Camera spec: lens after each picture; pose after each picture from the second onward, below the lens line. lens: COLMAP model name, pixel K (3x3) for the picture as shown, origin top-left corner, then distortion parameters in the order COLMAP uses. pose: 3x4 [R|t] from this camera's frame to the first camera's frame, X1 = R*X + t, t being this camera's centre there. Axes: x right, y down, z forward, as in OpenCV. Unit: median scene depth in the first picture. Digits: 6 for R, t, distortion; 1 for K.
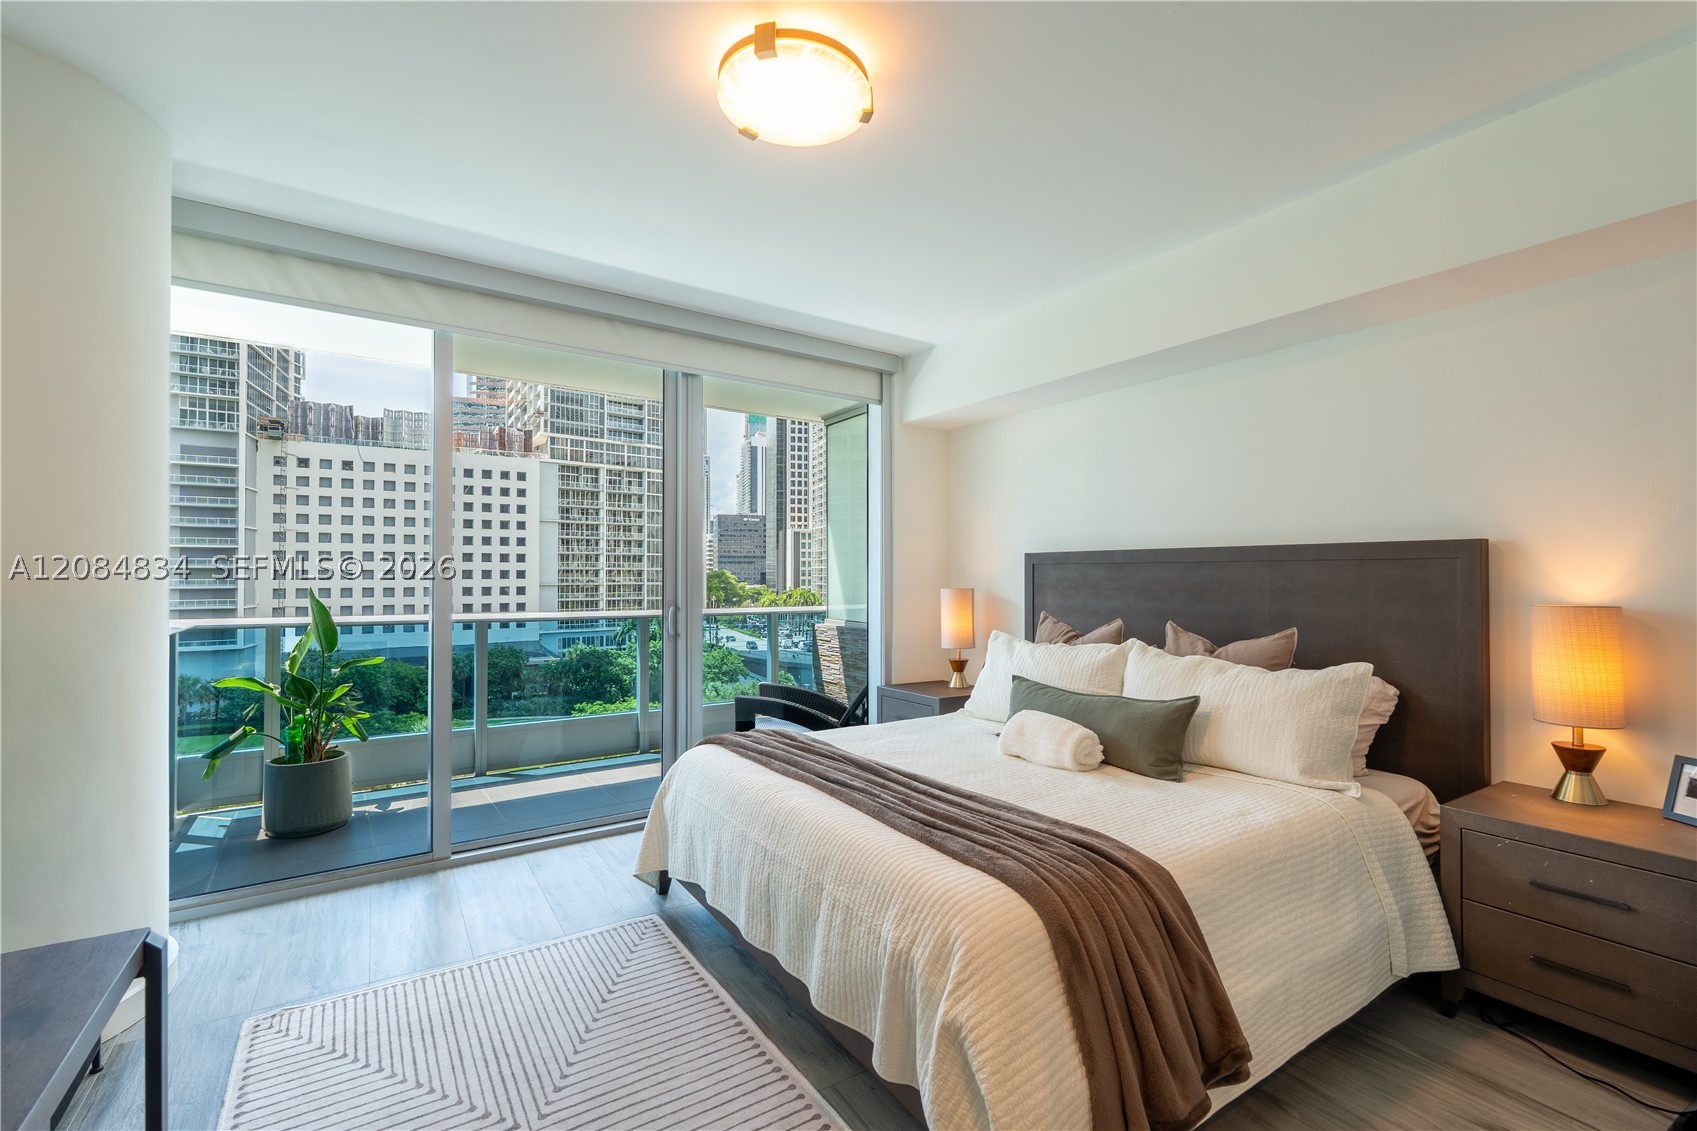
lens RADIAL K [[742.3, 0, 843.3], [0, 742.3, 564.0], [0, 0, 1]] dist [-0.000103, 0.000223]
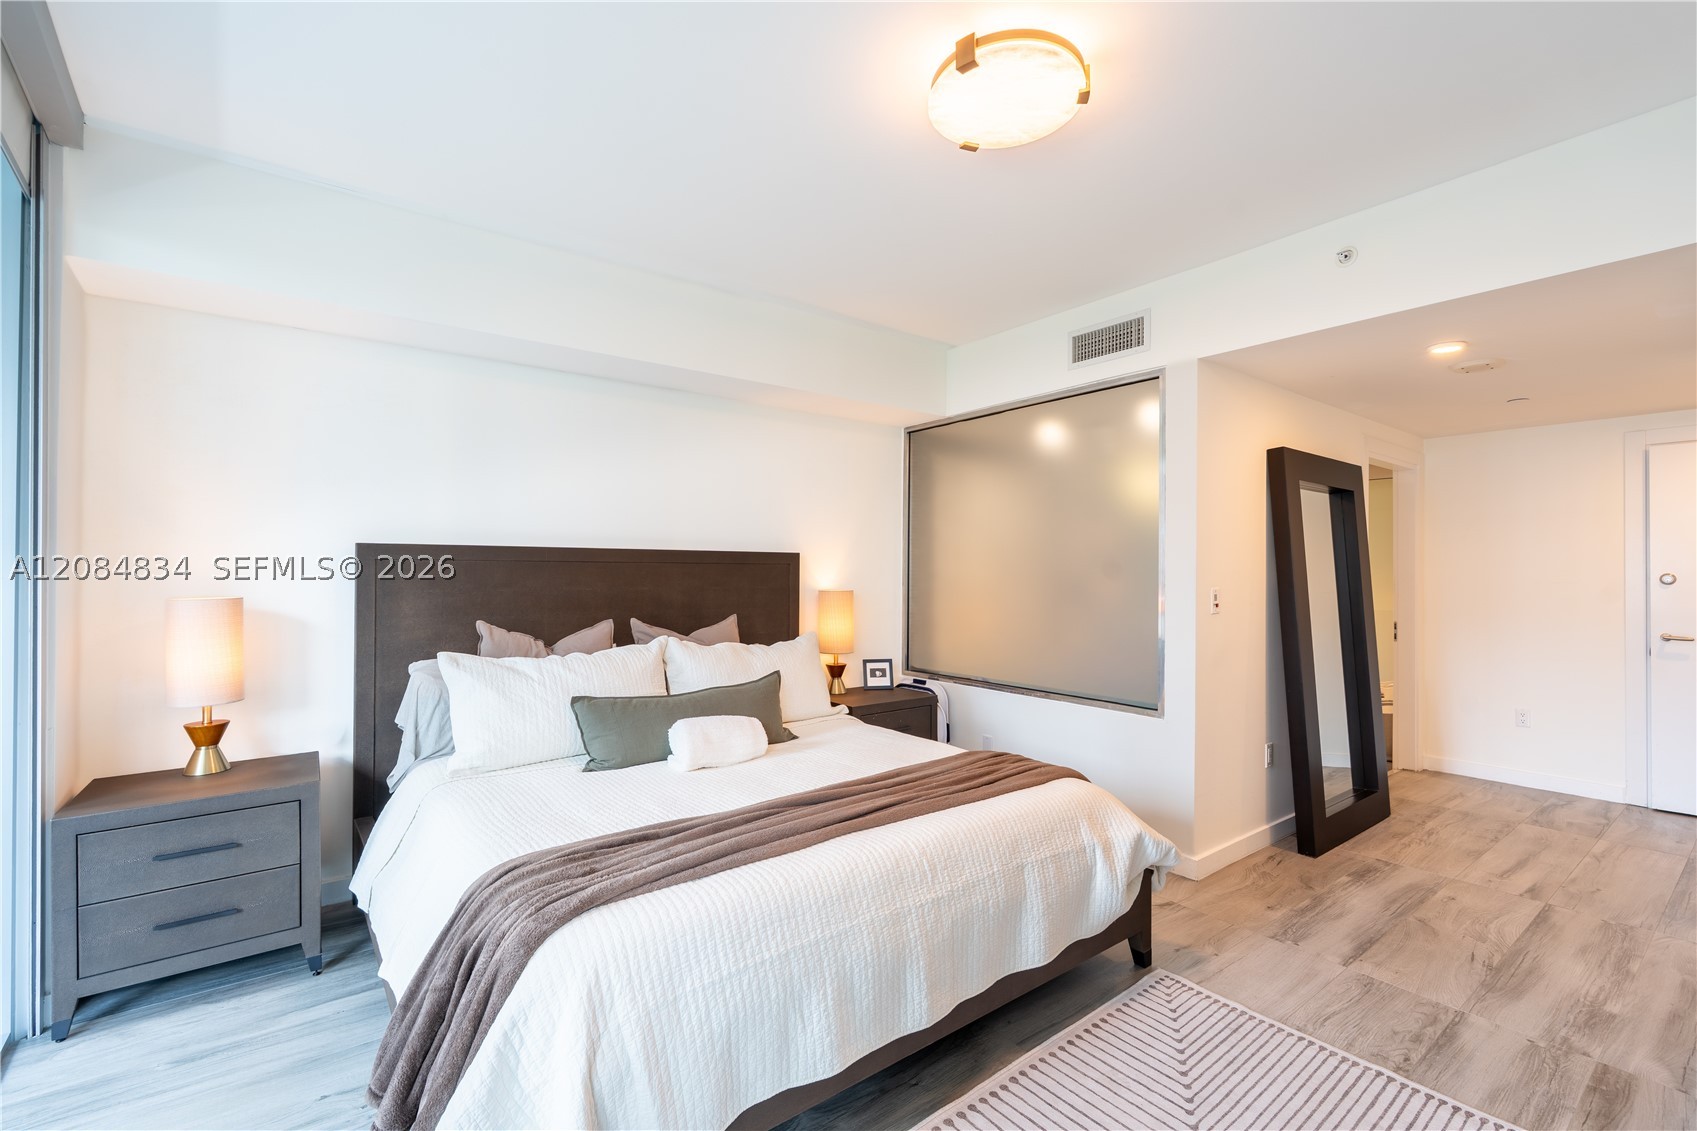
lens RADIAL K [[742.3, 0, 844.3], [0, 742.3, 566.8], [0, 0, 1]] dist [-0.000103, 0.000223]
pose [[-0.099091, 0.008105, 0.995045, -0.884836], [-0.020662, 0.999734, -0.010201, 0.010706], [-0.994864, -0.021570, -0.098898, 1.120206]]
